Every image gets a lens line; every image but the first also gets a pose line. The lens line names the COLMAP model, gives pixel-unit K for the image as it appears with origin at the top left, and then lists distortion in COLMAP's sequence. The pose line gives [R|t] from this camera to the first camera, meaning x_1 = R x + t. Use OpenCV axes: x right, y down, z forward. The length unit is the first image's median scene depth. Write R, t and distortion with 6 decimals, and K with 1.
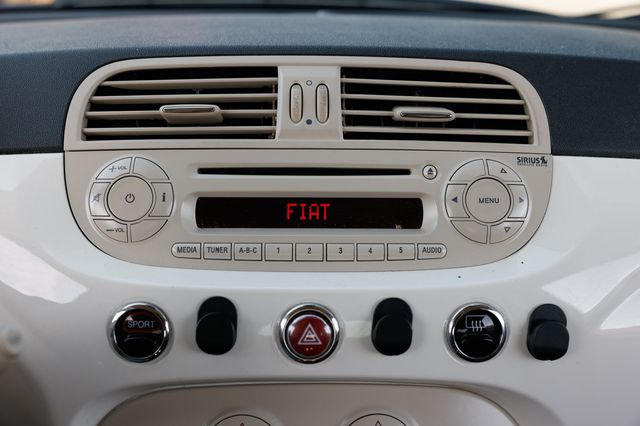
lens RADIAL K [[827.5, 0, 321.2], [0, 827.5, 188.6], [0, 0, 1]] dist [0.009929, 0.028399]
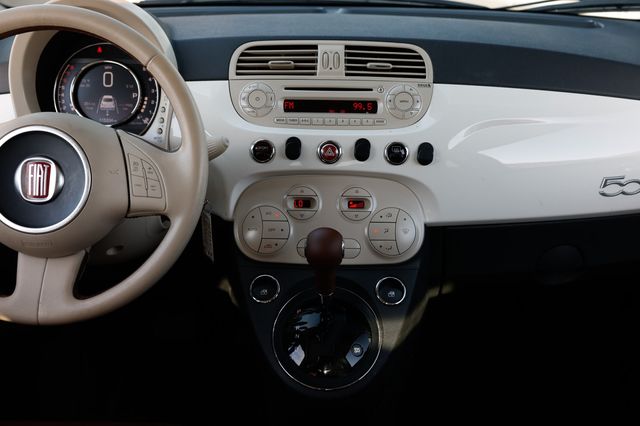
lens RADIAL K [[827.5, 0, 321.2], [0, 827.5, 188.6], [0, 0, 1]] dist [0.009929, 0.028399]
pose [[0.999198, 0.013304, -0.037776, 0.052861], [-0.011536, 0.998846, 0.046630, 0.156040], [0.038353, -0.046157, 0.998198, -1.415850]]
